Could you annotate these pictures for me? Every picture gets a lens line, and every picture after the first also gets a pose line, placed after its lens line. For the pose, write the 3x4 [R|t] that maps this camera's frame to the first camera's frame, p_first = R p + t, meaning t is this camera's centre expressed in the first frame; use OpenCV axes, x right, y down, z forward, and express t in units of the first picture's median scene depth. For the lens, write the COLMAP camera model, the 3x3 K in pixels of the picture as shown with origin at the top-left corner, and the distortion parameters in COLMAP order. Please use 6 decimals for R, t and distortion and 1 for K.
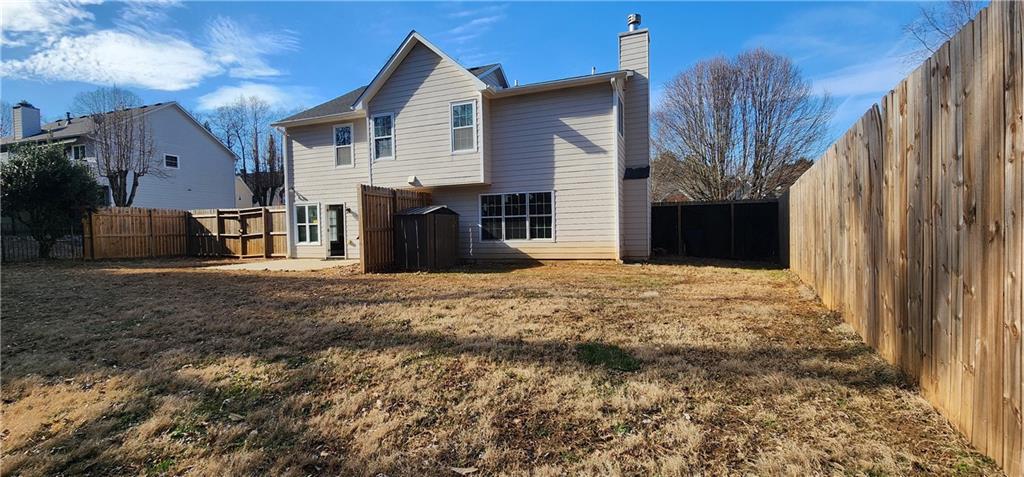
lens RADIAL K [[433.3, 0, 517.8], [0, 433.3, 241.3], [0, 0, 1]] dist [-0.000005, 0.001648]
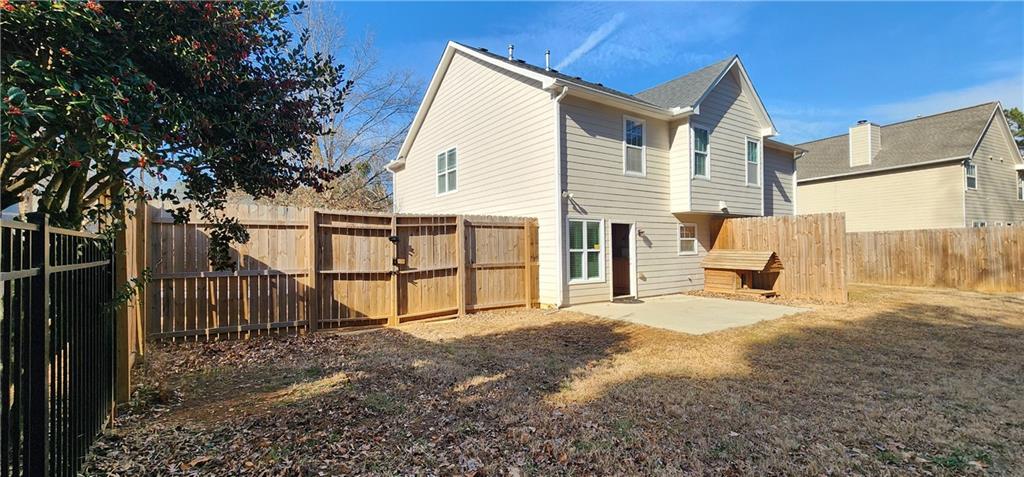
lens RADIAL K [[422.3, 0, 516.0], [0, 422.3, 239.2], [0, 0, 1]] dist [0.000179, 0.000815]
pose [[0.566117, 0.032408, 0.823688, -1.111424], [0.020509, 0.998364, -0.053376, -0.025422], [-0.824070, 0.047110, 0.564526, 0.763532]]
